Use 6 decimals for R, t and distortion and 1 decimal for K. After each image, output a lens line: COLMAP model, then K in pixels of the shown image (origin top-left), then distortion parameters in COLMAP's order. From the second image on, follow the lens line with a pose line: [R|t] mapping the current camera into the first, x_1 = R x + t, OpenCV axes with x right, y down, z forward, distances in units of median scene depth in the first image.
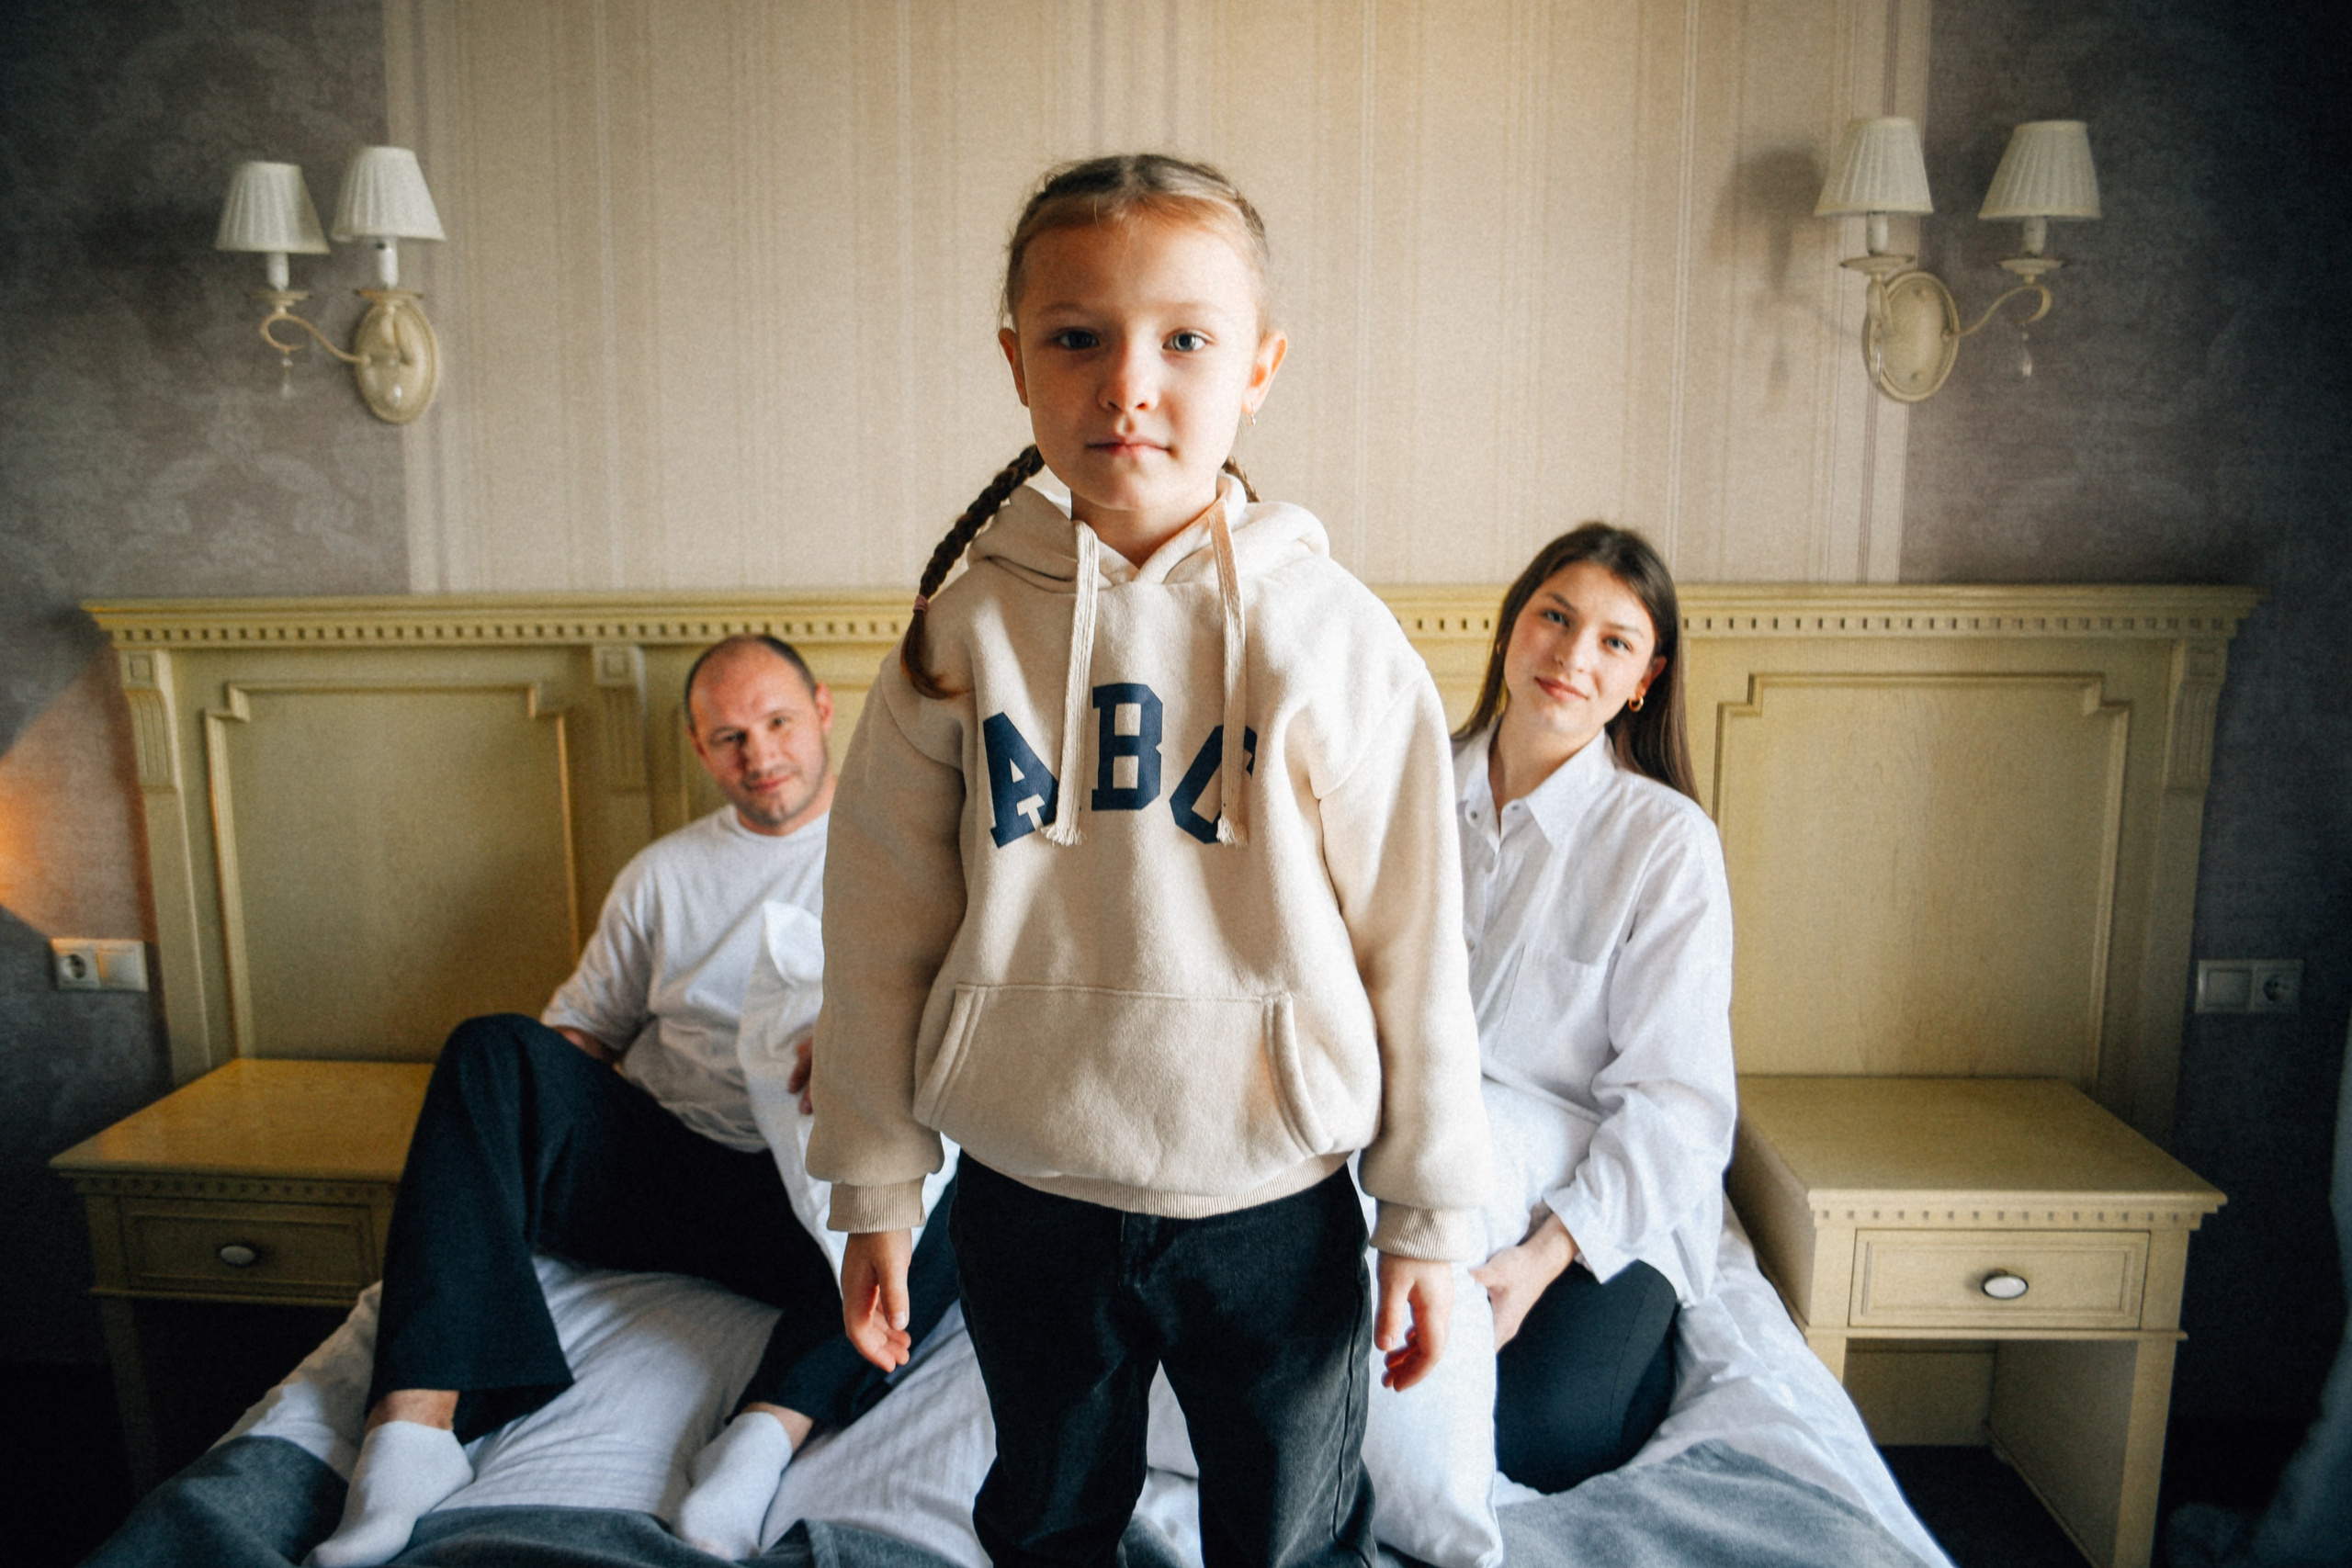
lens RADIAL K [[1597.0, 0, 1131.6], [0, 1597.0, 745.2], [0, 0, 1]] dist [-0.071602, 0.031257]
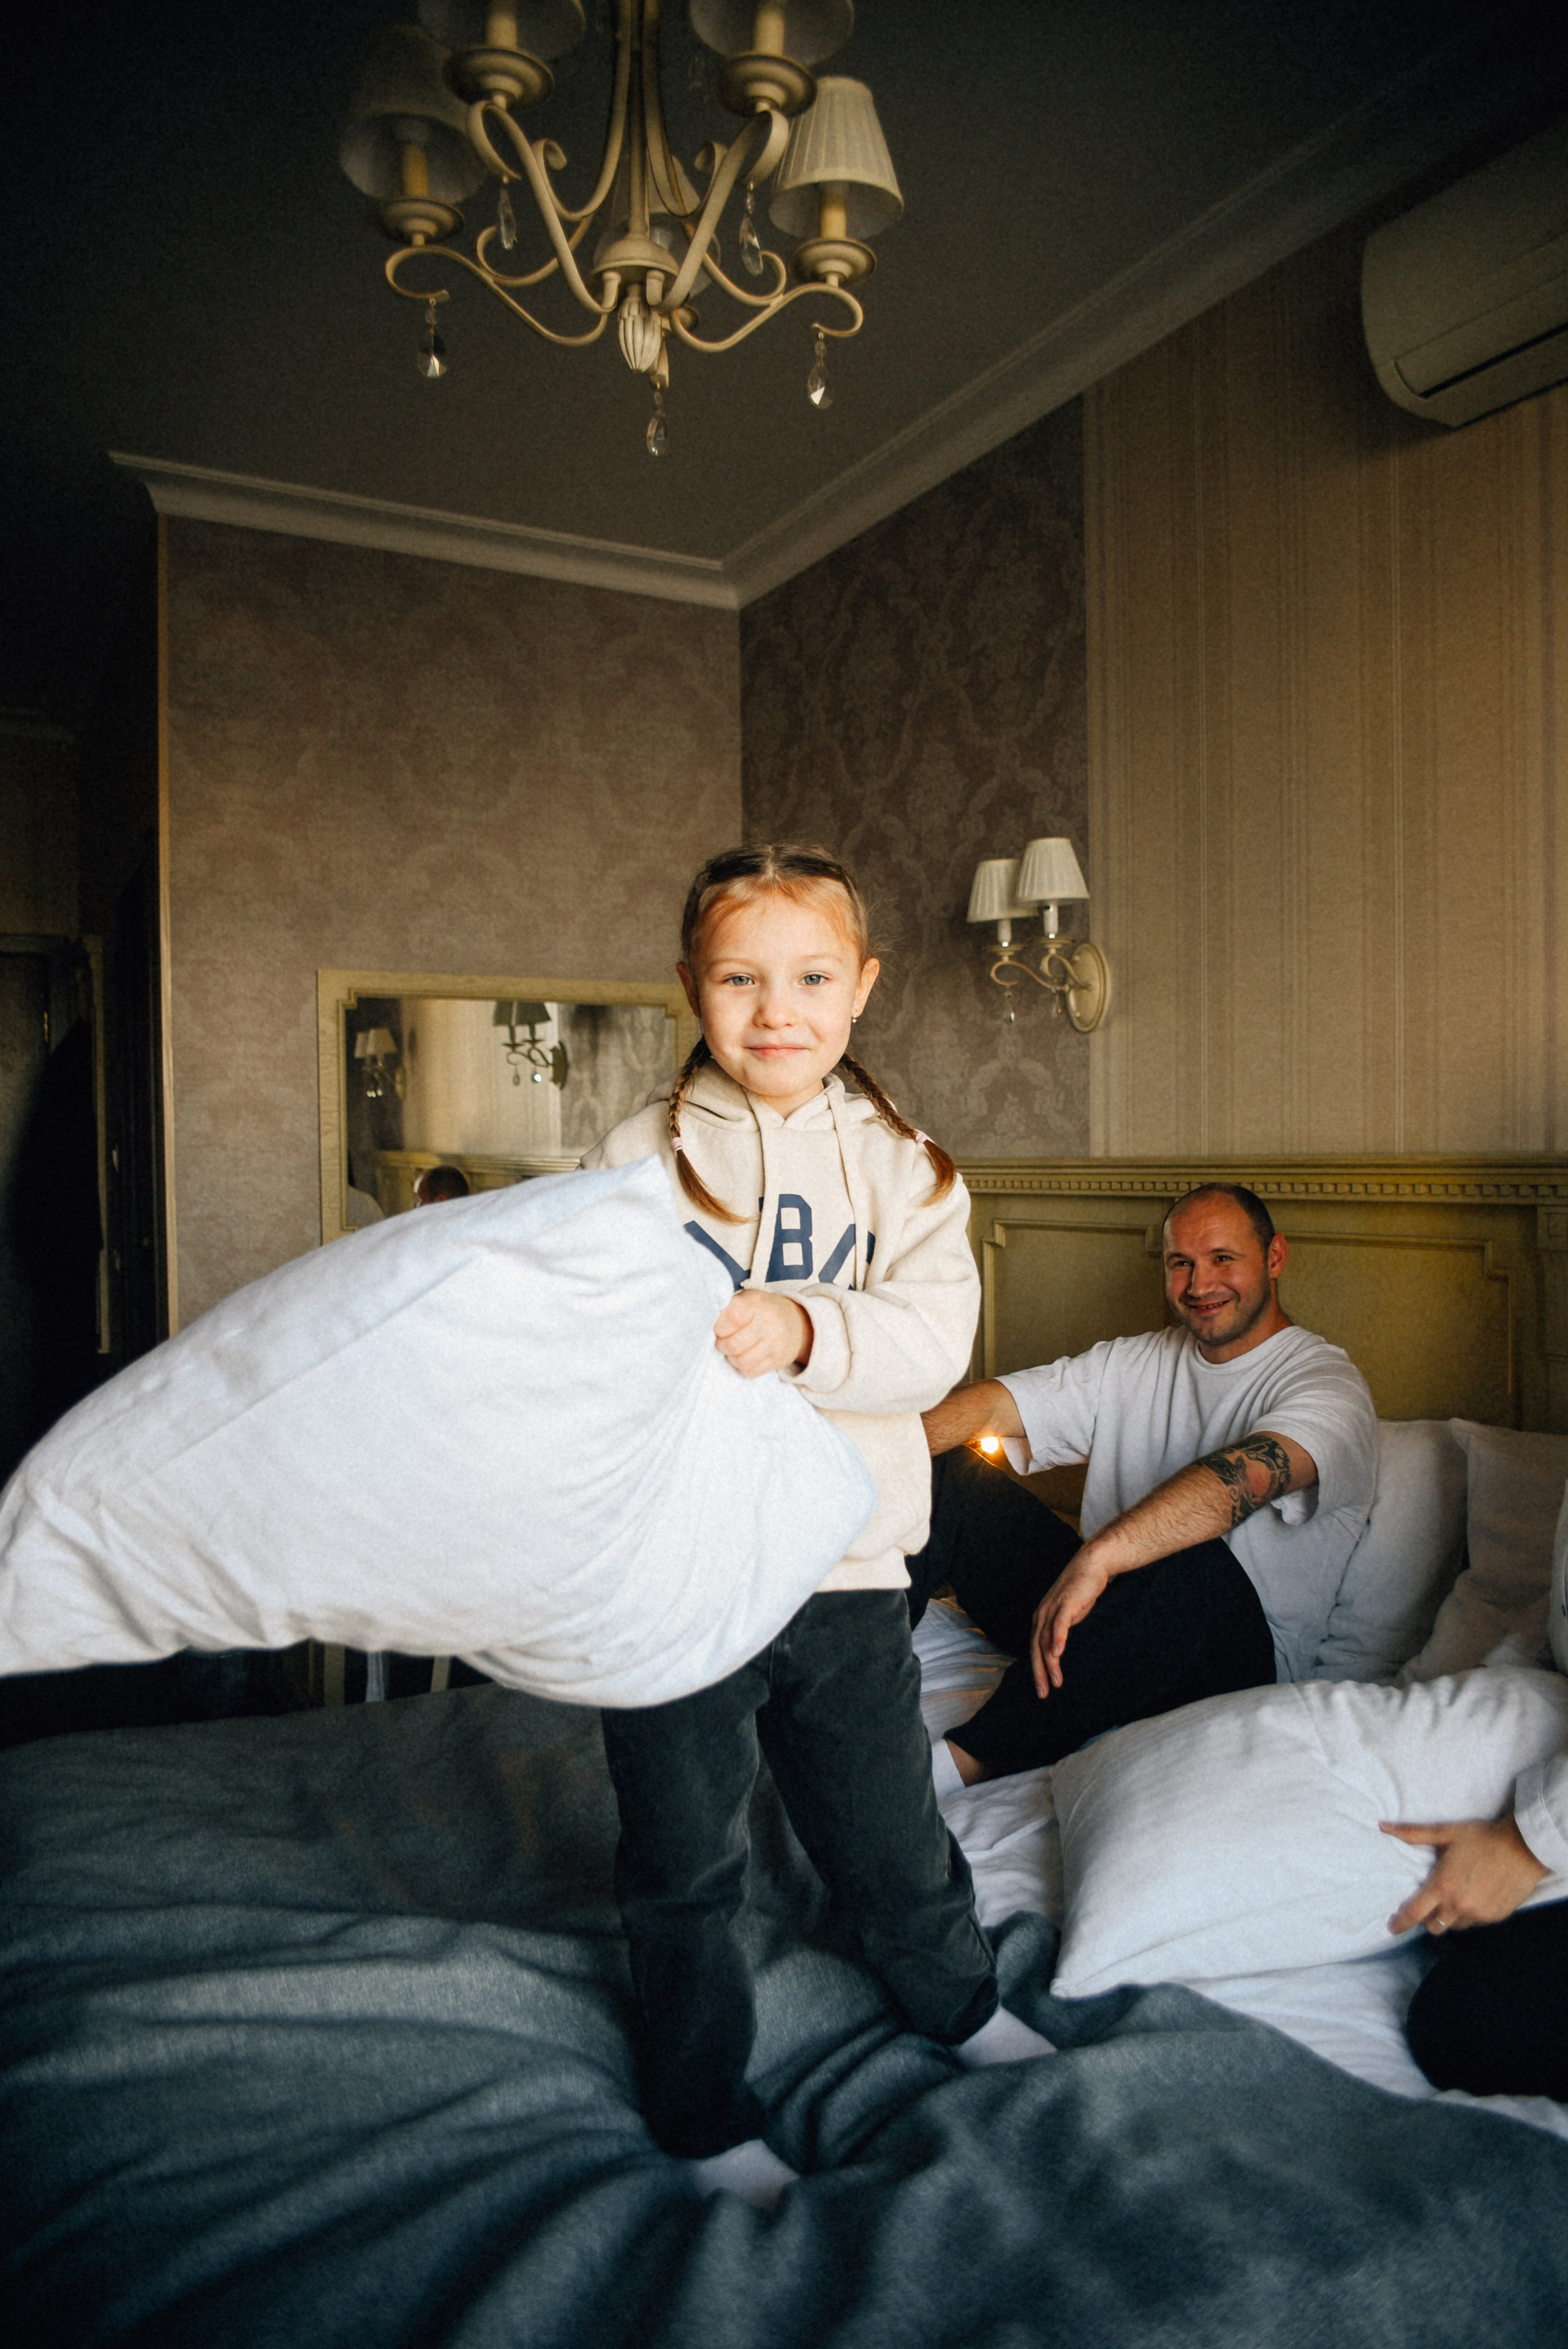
lens RADIAL K [[1589.6, 0, 790.6], [0, 1589.6, 1184.8], [0, 0, 1]] dist [-0.043185, -0.008453]
pose [[0.539535, 0.017813, -0.841775, 0.587420], [-0.117487, 0.991588, -0.054320, 0.032486], [0.833726, 0.128205, 0.537089, 0.070408]]
